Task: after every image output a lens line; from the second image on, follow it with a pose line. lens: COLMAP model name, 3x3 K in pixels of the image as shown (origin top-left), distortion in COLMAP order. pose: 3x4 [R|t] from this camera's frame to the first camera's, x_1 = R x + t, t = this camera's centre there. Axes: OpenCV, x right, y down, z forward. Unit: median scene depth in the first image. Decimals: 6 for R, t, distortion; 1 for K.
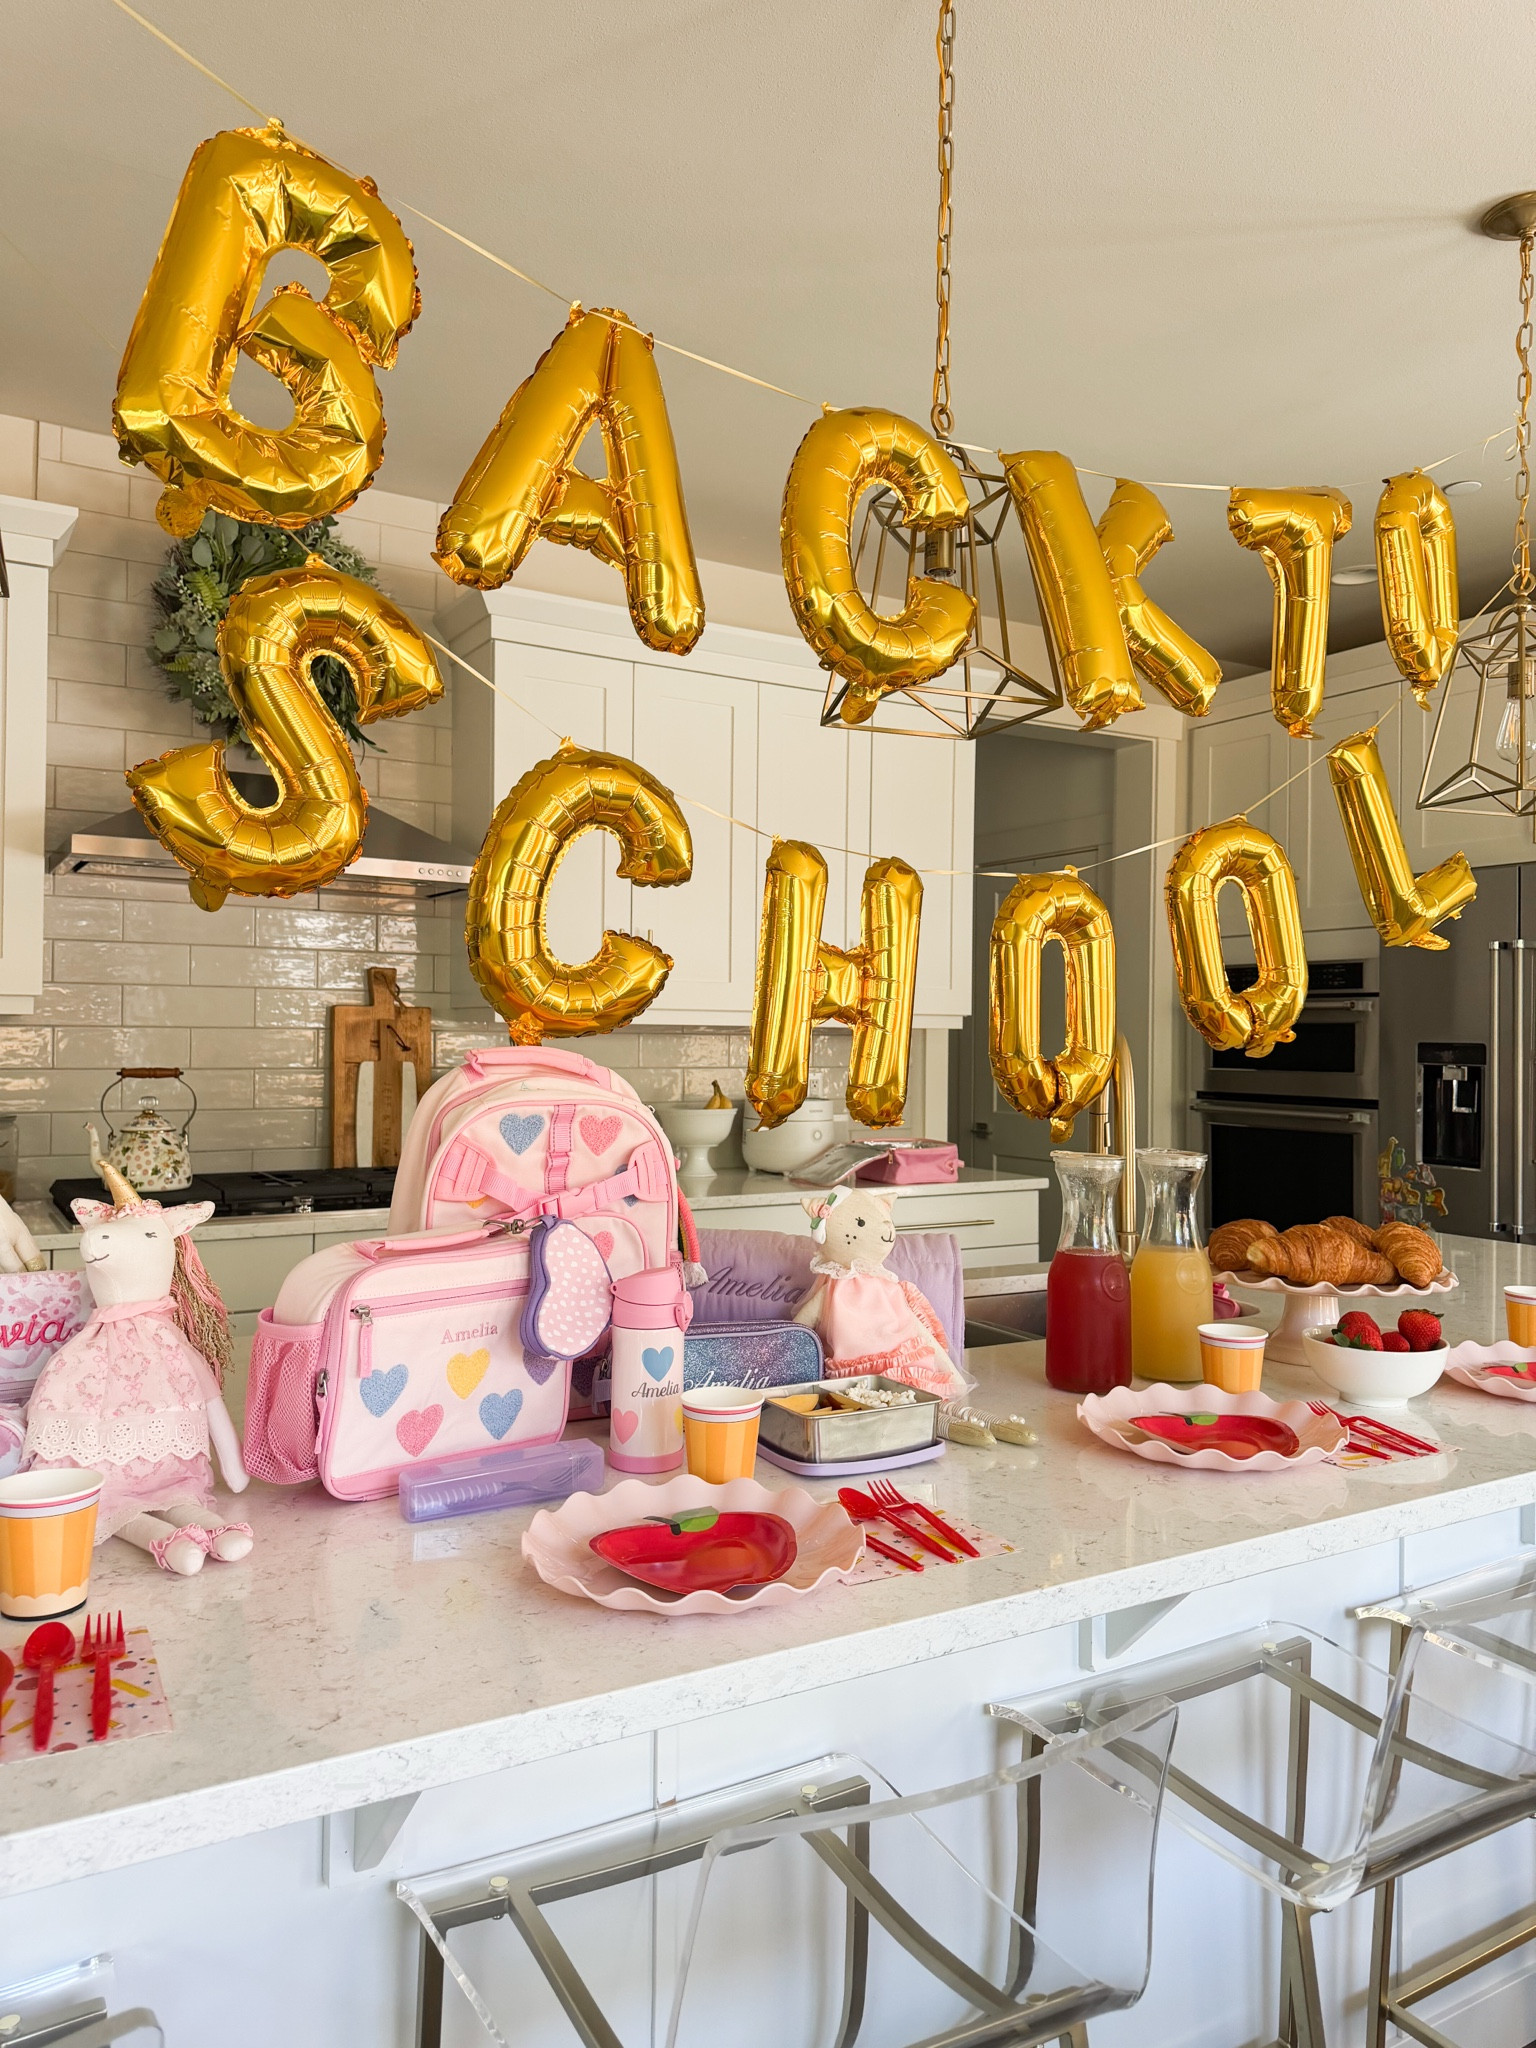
lens RADIAL K [[1445.5, 0, 821.6], [0, 1445.5, 1030.4], [0, 0, 1]] dist [0.122015, -0.198556]
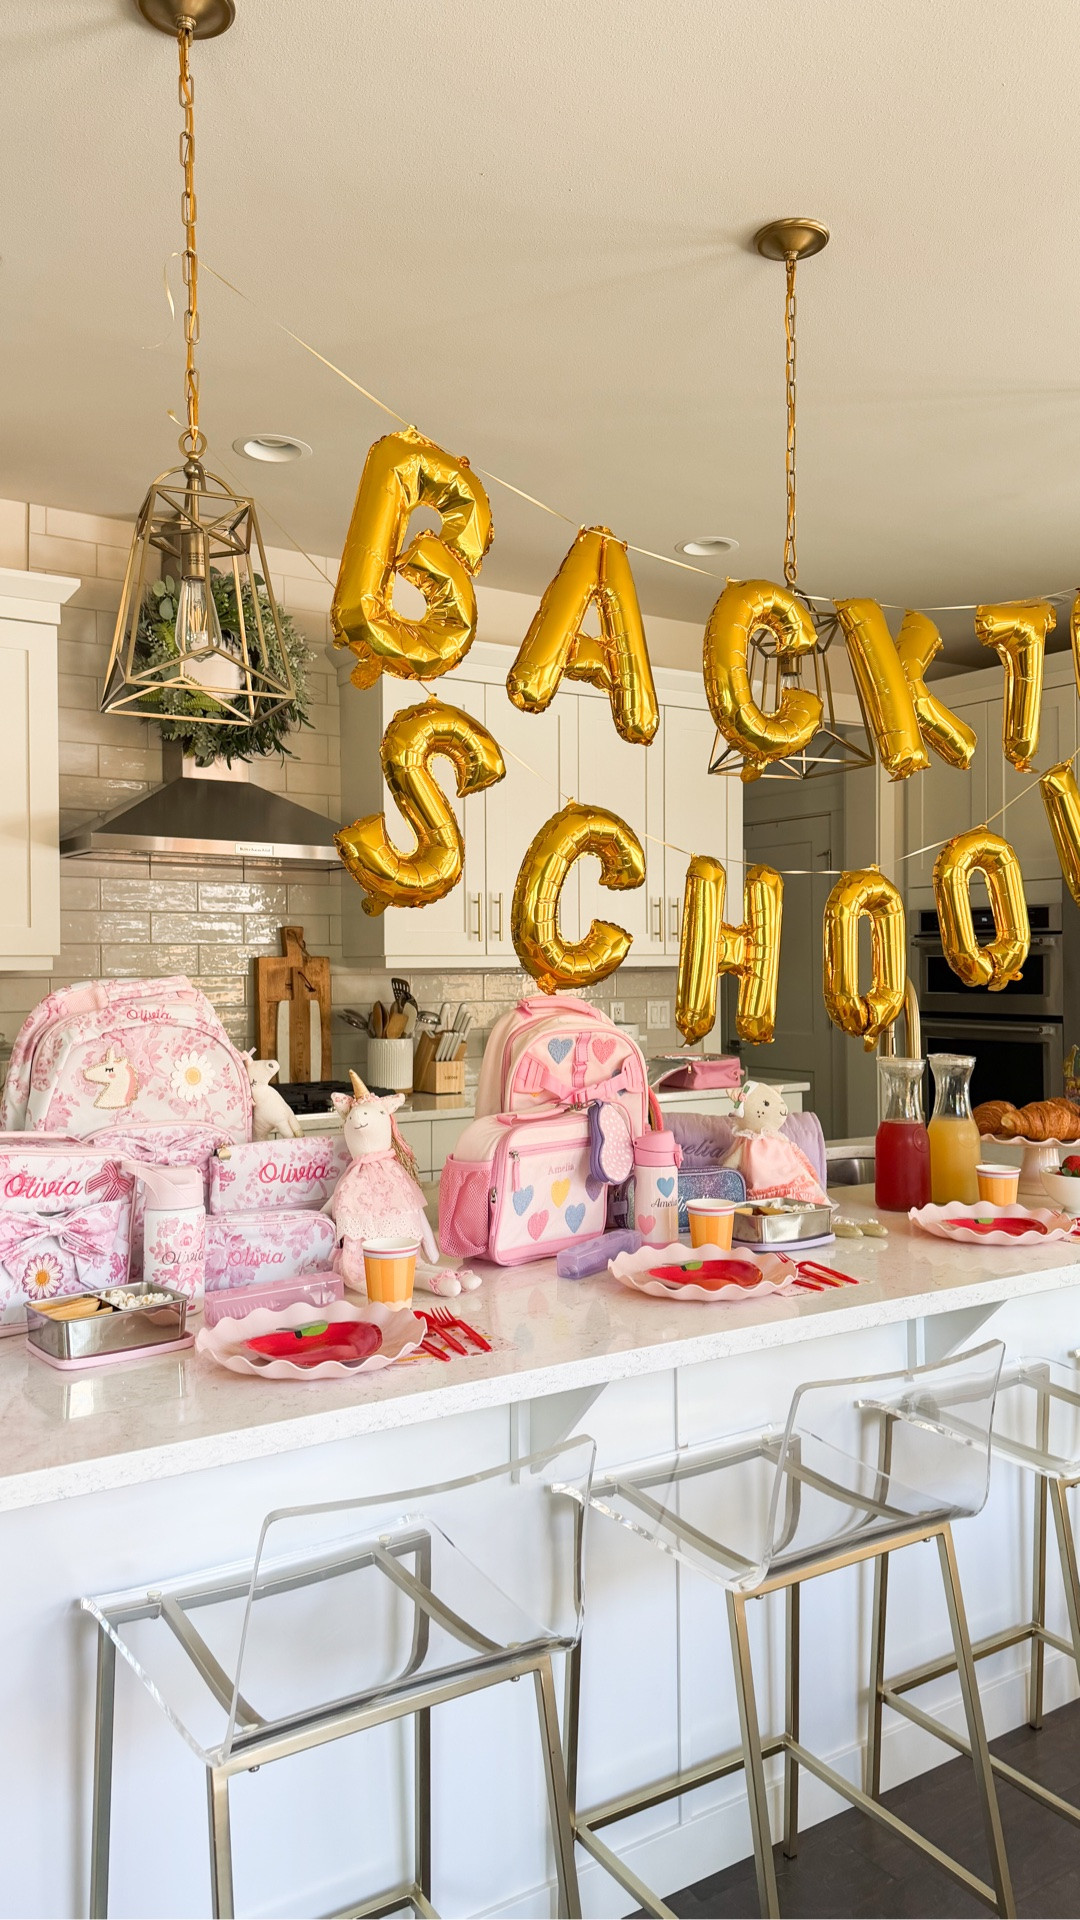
lens RADIAL K [[1502.2, 0, 540.0], [0, 1502.2, 960.0], [0, 0, 1]] dist [0.142757, -0.084482]
pose [[0.998396, -0.016159, 0.054262, -0.292158], [0.015716, 0.999840, 0.008579, -0.039926], [-0.054392, -0.007712, 0.998490, -0.600622]]
